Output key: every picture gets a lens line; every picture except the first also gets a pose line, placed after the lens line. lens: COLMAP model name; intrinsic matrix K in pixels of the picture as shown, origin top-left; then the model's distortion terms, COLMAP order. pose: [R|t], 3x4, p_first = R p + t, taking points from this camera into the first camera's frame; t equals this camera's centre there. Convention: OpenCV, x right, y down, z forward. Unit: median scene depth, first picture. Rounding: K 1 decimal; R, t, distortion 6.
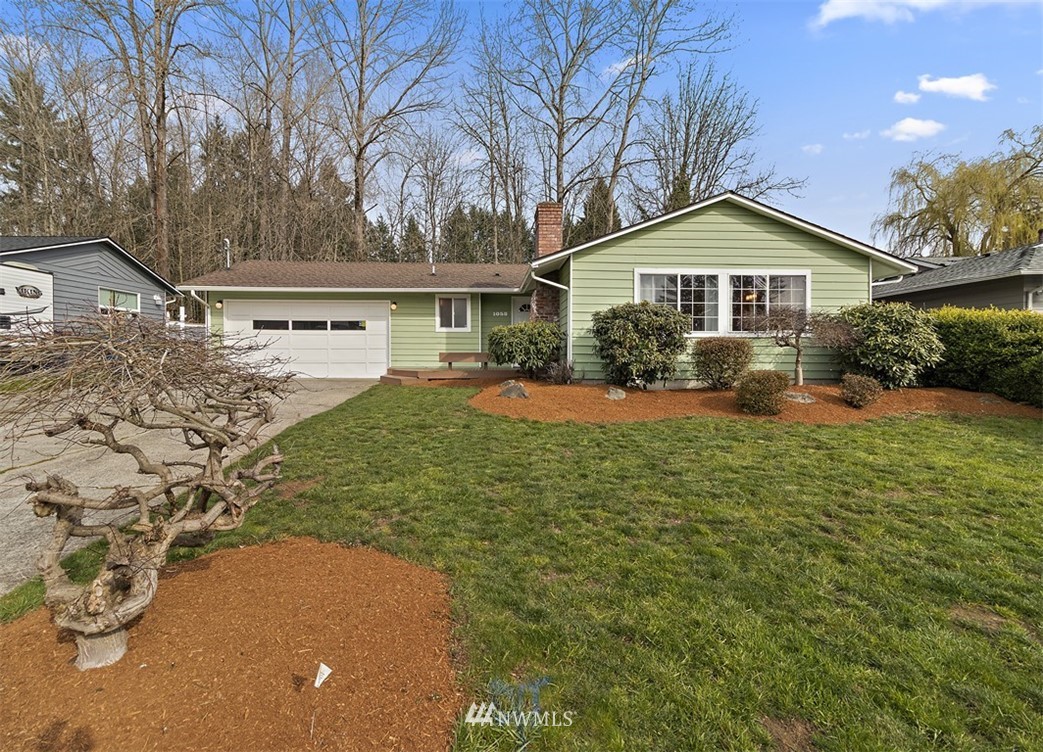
lens RADIAL K [[481.4, 0, 516.5], [0, 481.4, 359.8], [0, 0, 1]] dist [0.001873, -0.000676]
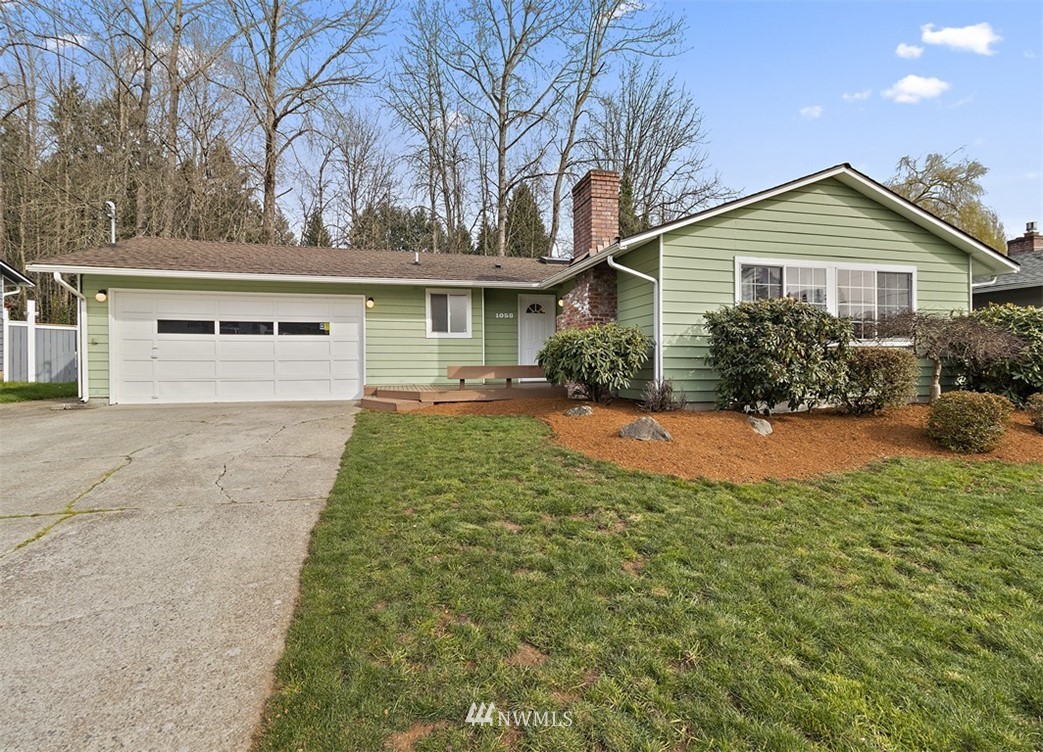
lens RADIAL K [[481.4, 0, 516.5], [0, 481.4, 359.8], [0, 0, 1]] dist [0.001873, -0.000676]
pose [[0.981095, -0.005041, 0.193460, -0.174699], [0.007245, 0.999917, -0.010688, -0.013913], [-0.193390, 0.011887, 0.981050, 0.223907]]
